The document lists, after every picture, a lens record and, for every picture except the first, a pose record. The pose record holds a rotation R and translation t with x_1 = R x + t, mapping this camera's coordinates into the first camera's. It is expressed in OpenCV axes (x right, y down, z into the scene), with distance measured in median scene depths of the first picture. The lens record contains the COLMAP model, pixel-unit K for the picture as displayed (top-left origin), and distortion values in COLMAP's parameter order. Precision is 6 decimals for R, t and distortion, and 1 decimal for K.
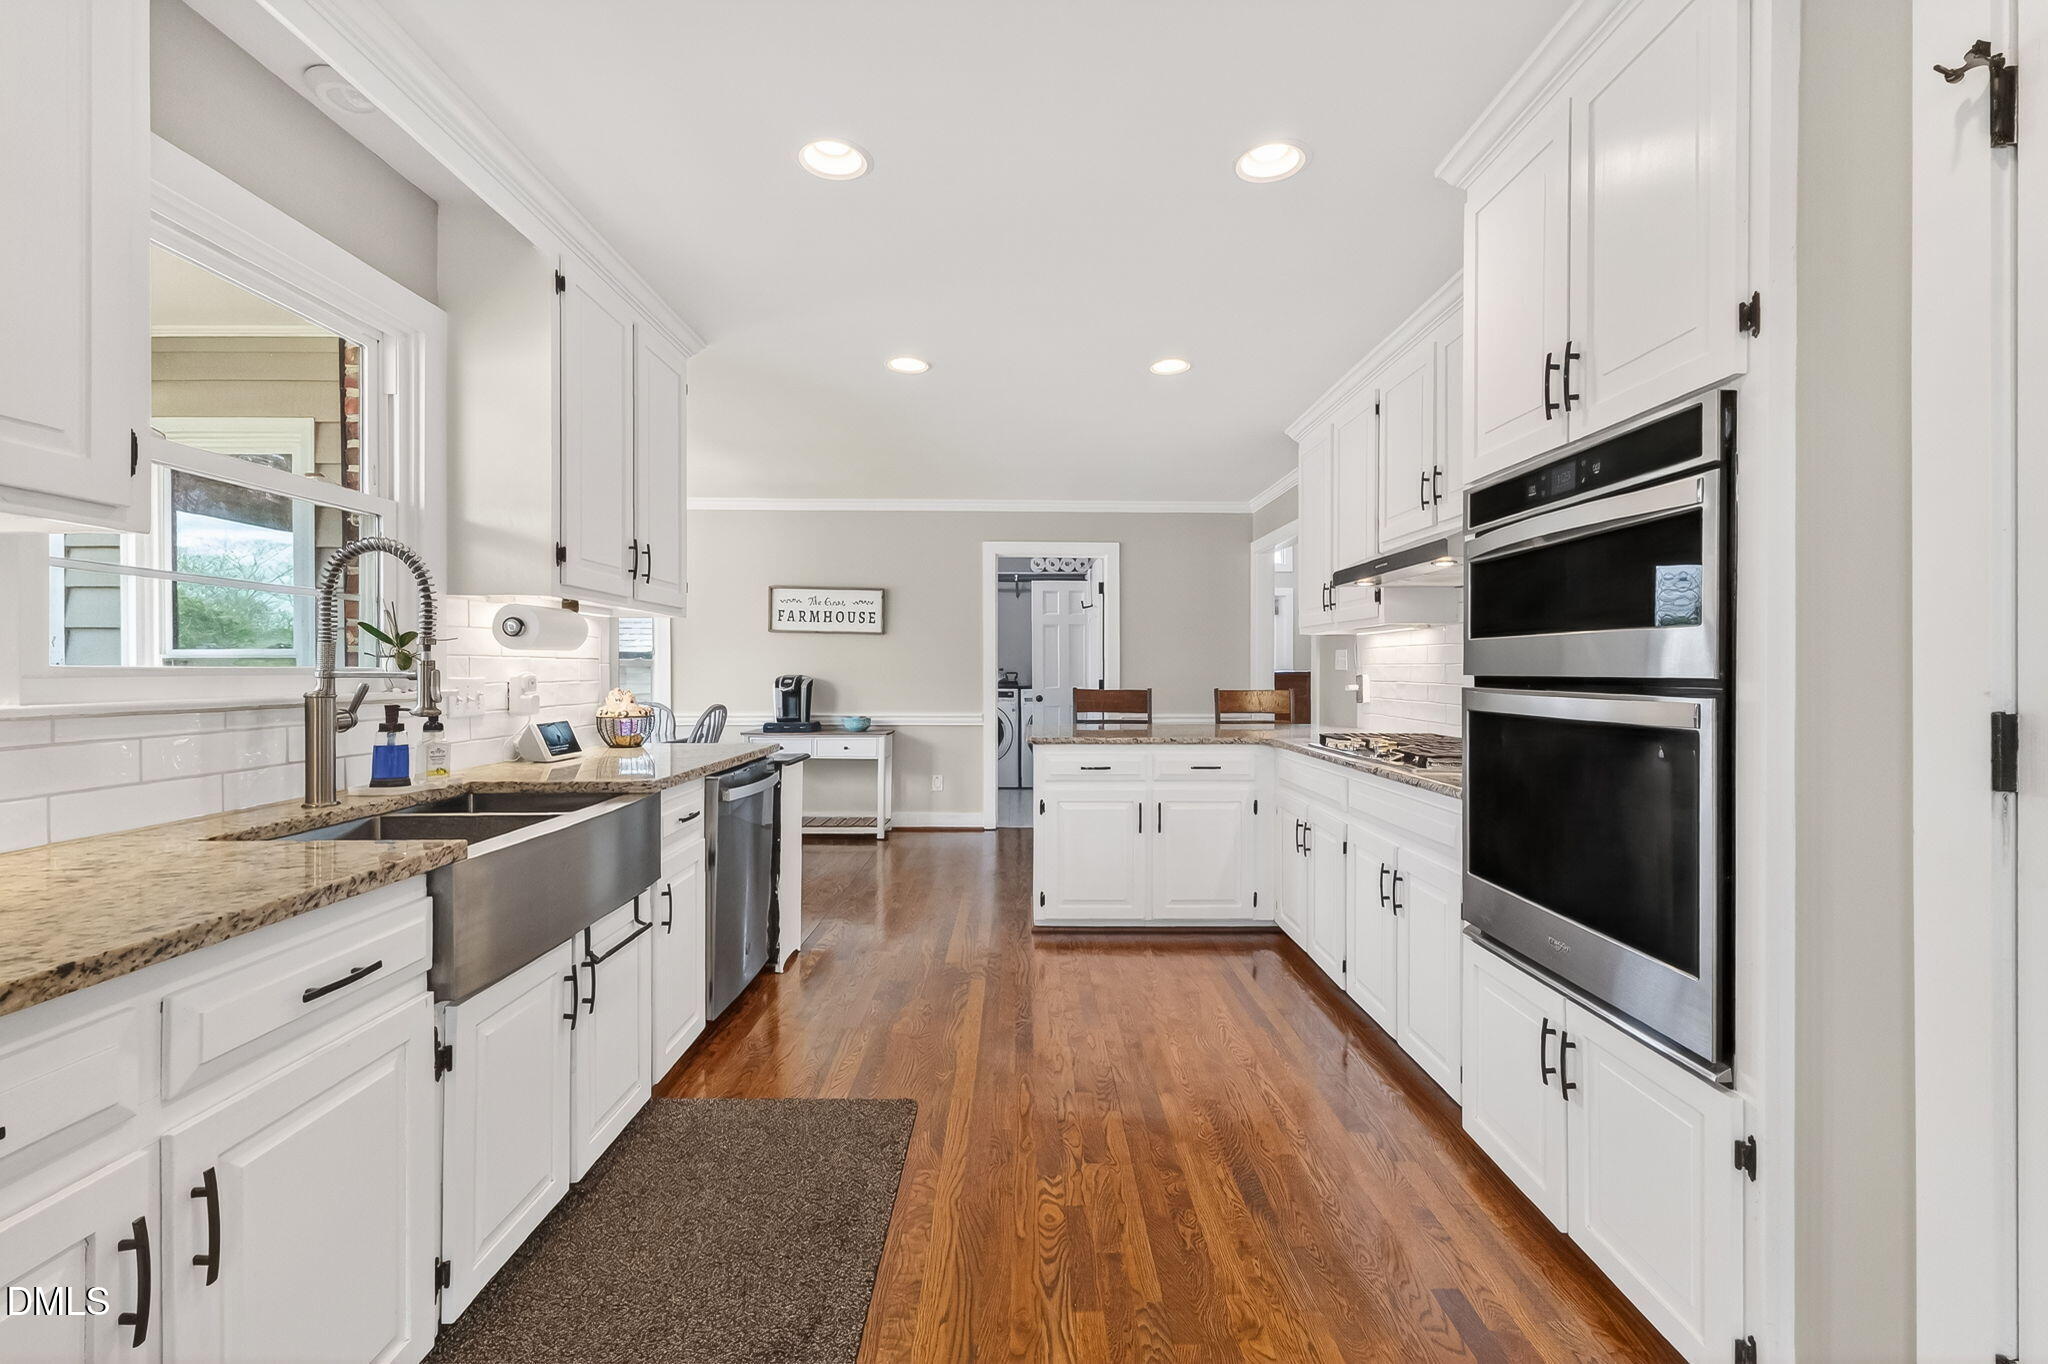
lens RADIAL K [[873.7, 0, 1010.4], [0, 873.7, 677.6], [0, 0, 1]] dist [0.009128, -0.001107]
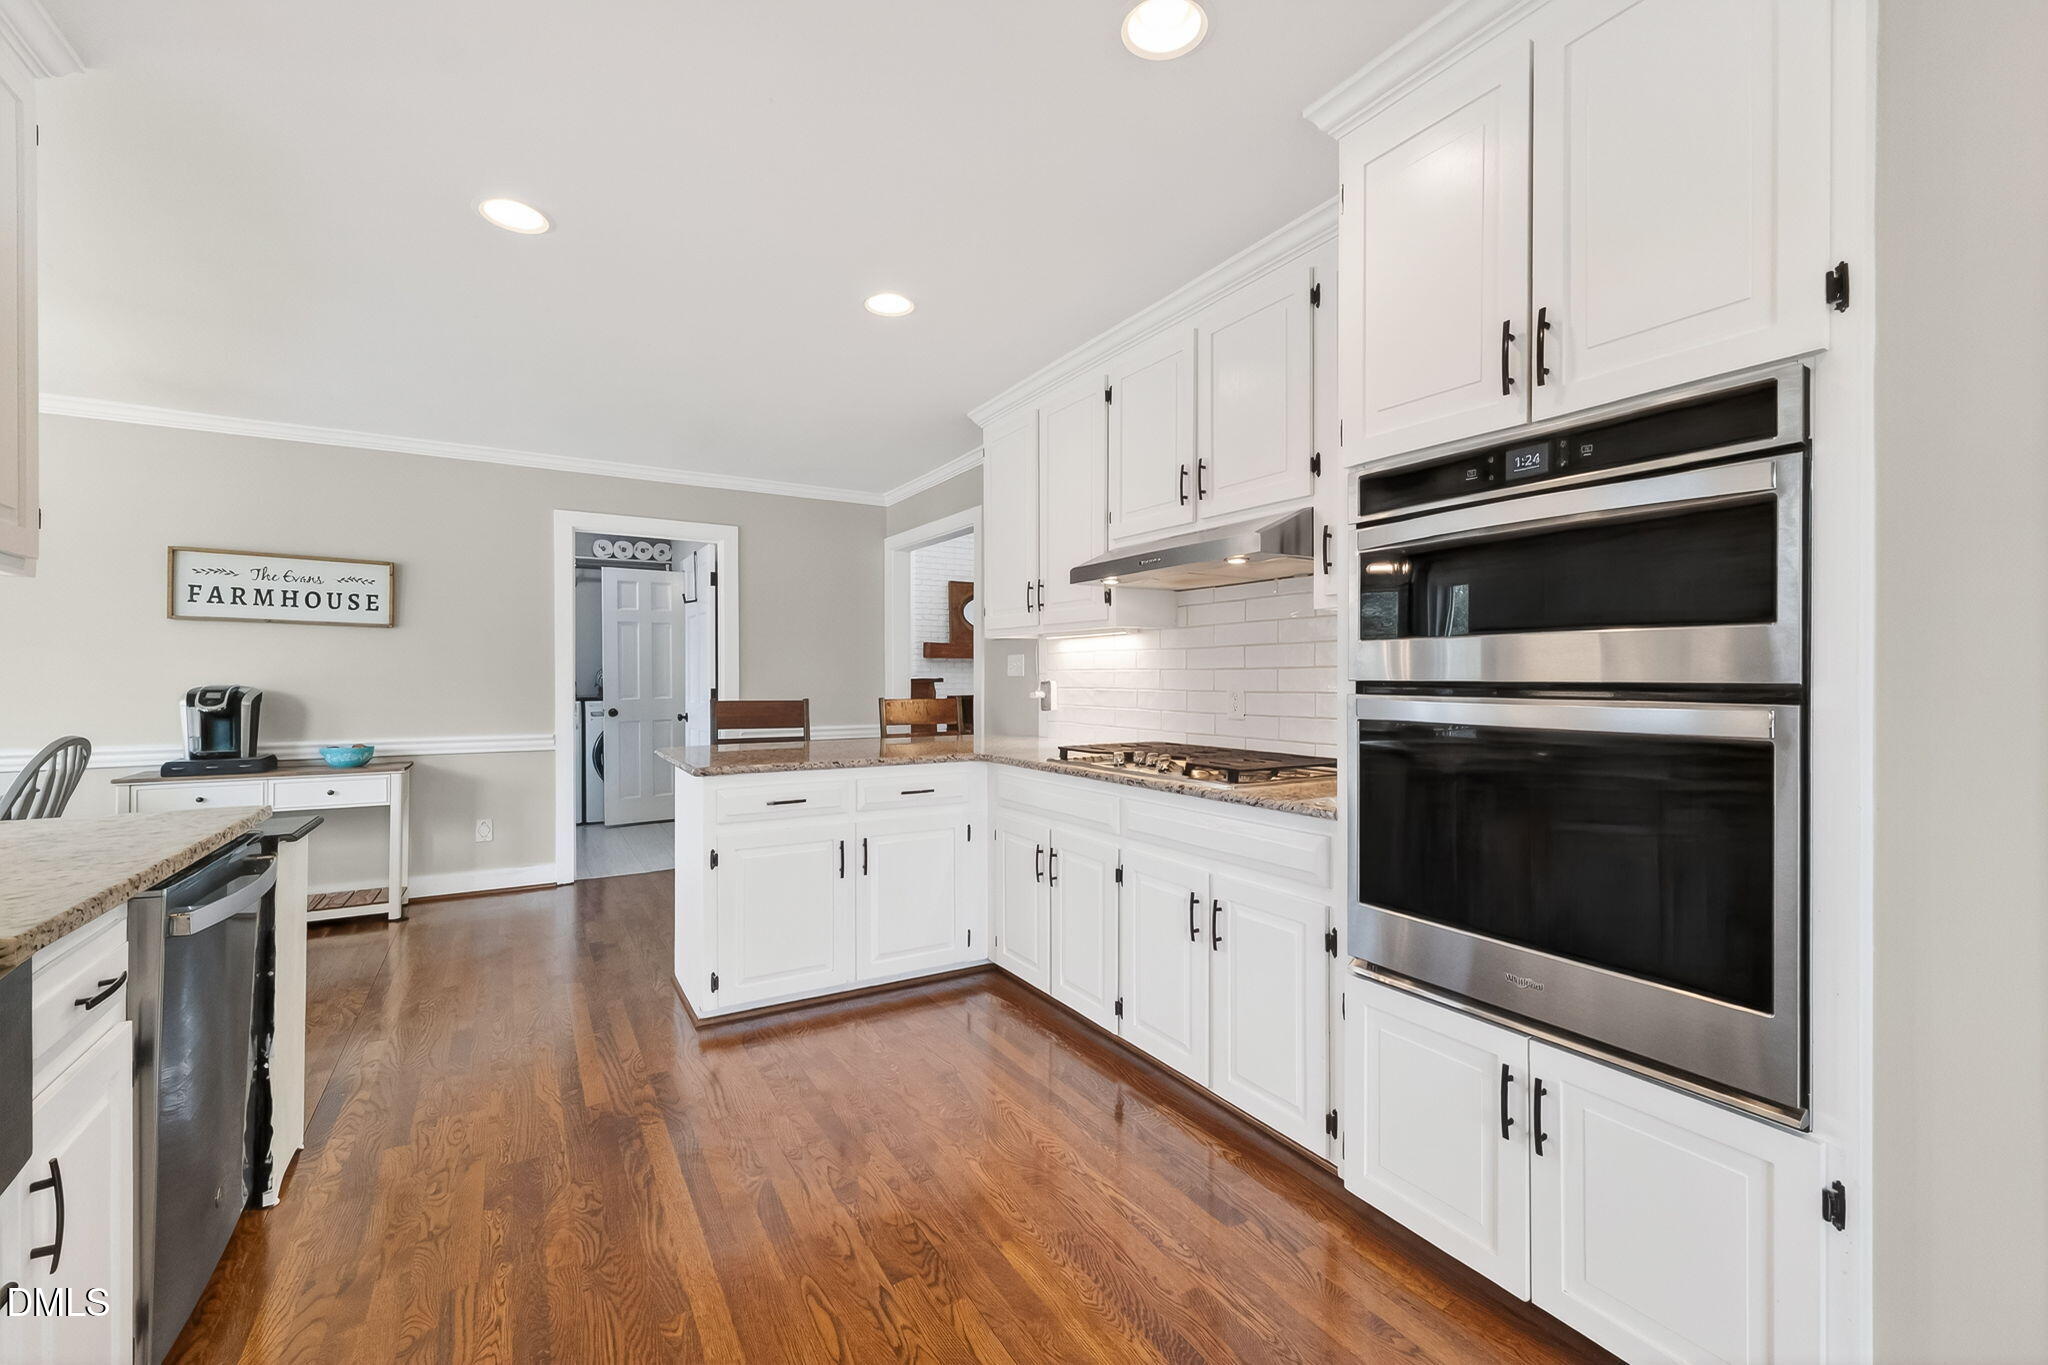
lens RADIAL K [[873.7, 0, 1030.1], [0, 873.7, 680.0], [0, 0, 1]] dist [0.009128, -0.001107]
pose [[0.857003, -0.004785, 0.515289, -0.129564], [0.007290, 0.999969, -0.002837, -0.001943], [-0.515259, 0.006188, 0.857012, 0.238060]]
